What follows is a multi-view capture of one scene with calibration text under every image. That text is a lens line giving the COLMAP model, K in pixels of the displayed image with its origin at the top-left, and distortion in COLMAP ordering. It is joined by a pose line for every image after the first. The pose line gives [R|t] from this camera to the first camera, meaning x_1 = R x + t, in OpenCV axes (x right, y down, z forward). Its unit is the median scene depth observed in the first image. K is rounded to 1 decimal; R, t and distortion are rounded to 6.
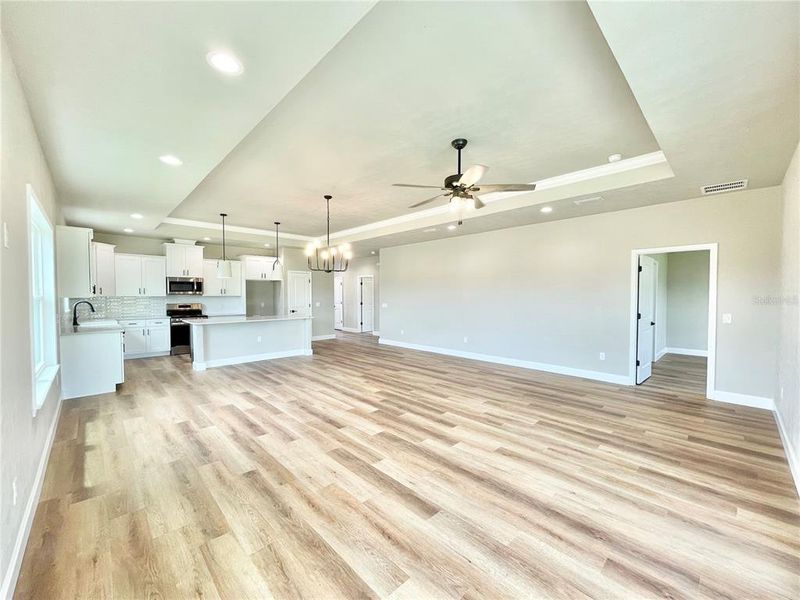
lens RADIAL K [[322.8, 0, 402.1], [0, 322.8, 299.6], [0, 0, 1]] dist [0.001000, 0.001064]
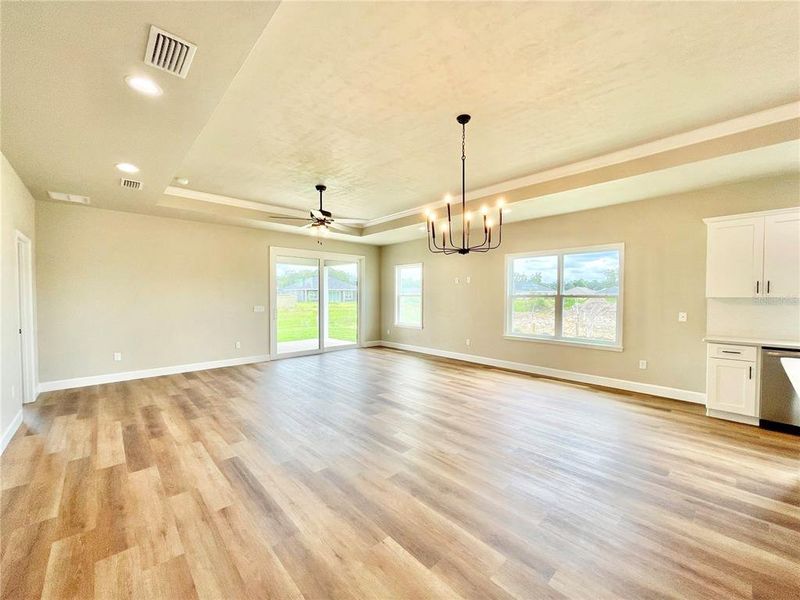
lens RADIAL K [[322.8, 0, 400.4], [0, 322.8, 300.3], [0, 0, 1]] dist [0.001000, 0.001064]
pose [[-0.999604, -0.000829, 0.028130, -0.131504], [0.000091, 0.999466, 0.032667, -0.020578], [-0.028142, 0.032657, -0.999070, 1.503058]]
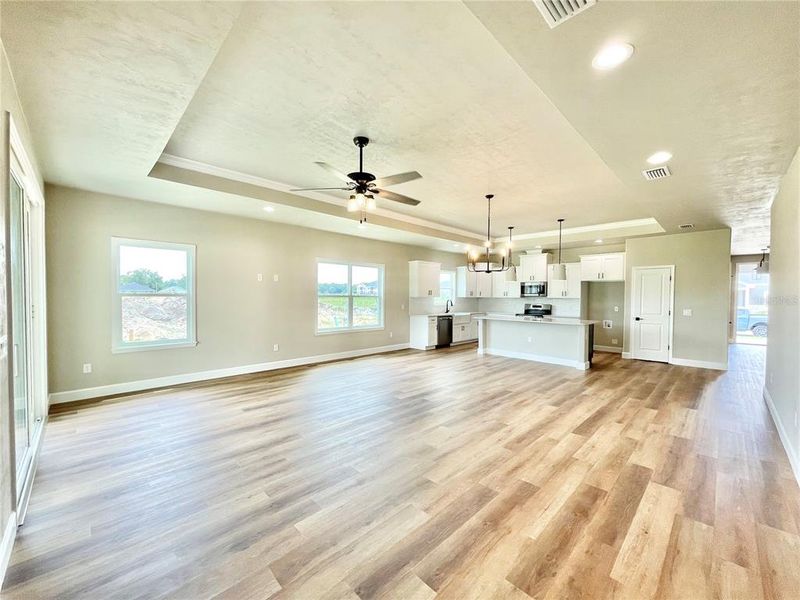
lens RADIAL K [[322.8, 0, 396.0], [0, 322.8, 301.4], [0, 0, 1]] dist [0.001000, 0.001064]
pose [[-0.000212, 0.018238, -0.999834, 0.724833], [-0.024626, 0.999530, 0.018238, -0.008446], [0.999697, 0.024626, 0.000237, 0.691219]]
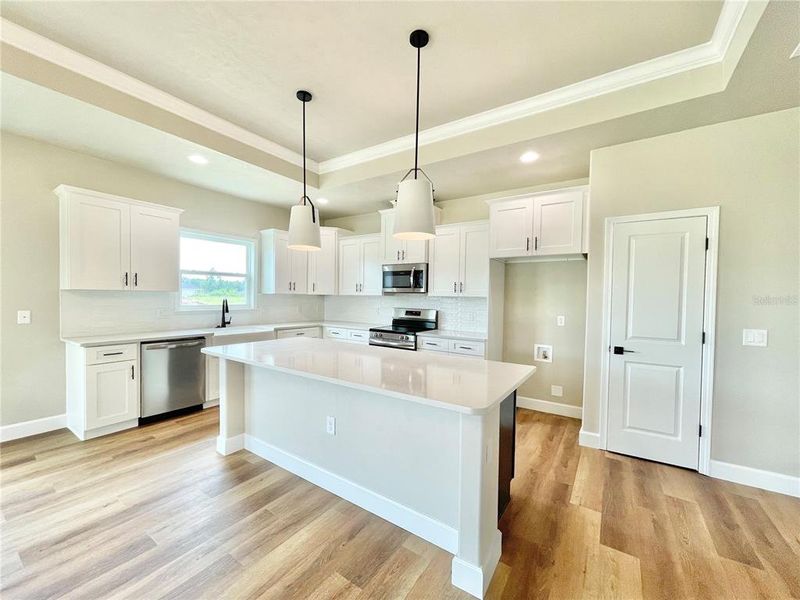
lens RADIAL K [[322.8, 0, 396.0], [0, 322.8, 299.3], [0, 0, 1]] dist [0.001000, 0.001064]
pose [[0.188485, 0.012492, -0.981997, -0.139132], [-0.033545, 0.999418, 0.006275, -0.009833], [0.981503, 0.031758, 0.188794, 1.222052]]
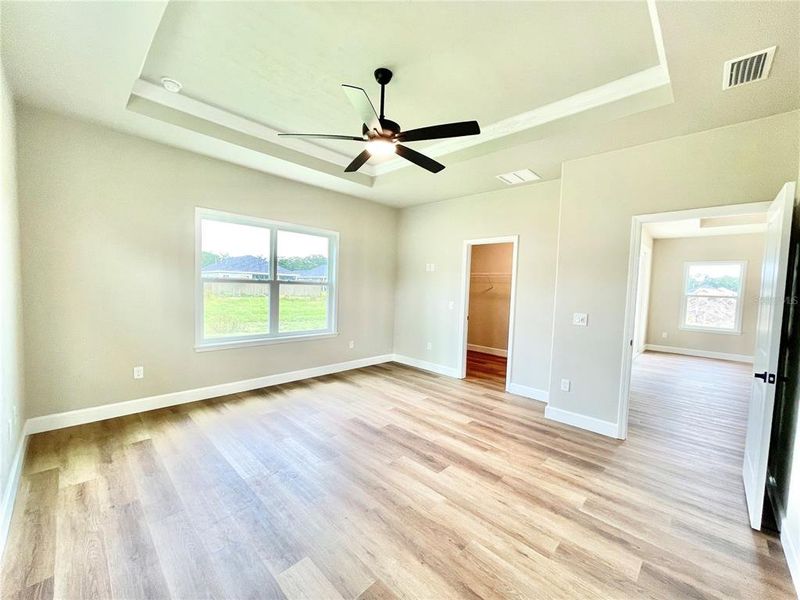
lens RADIAL K [[322.8, 0, 394.9], [0, 322.8, 303.0], [0, 0, 1]] dist [0.001000, 0.001064]
pose [[0.016469, 0.064083, -0.997809, 0.191126], [-0.053070, 0.996593, 0.063129, -0.014729], [0.998455, 0.051914, 0.019813, 0.781481]]
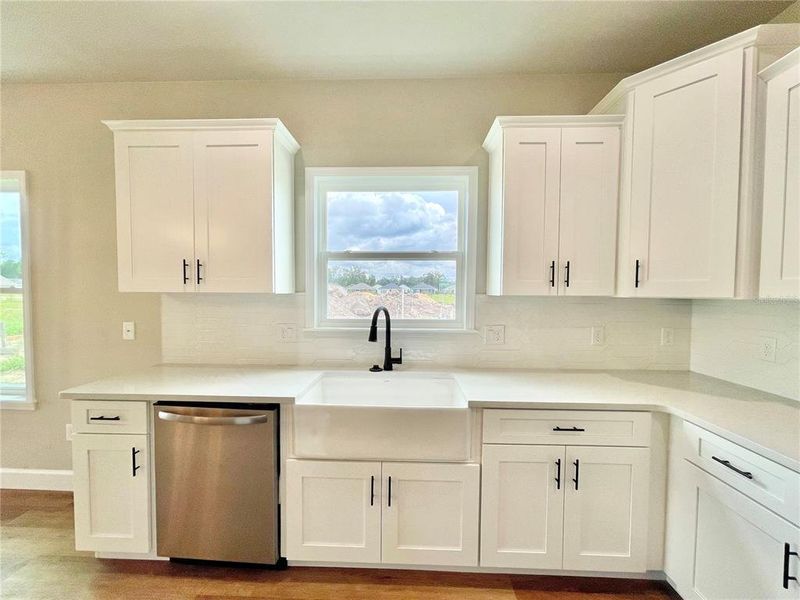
lens RADIAL K [[322.8, 0, 403.8], [0, 322.8, 303.8], [0, 0, 1]] dist [0.001000, 0.001064]
pose [[-0.719235, 0.019460, -0.694494, -0.745181], [-0.020156, 0.998602, 0.048855, -0.013964], [0.694474, 0.049137, -0.717838, 1.225894]]
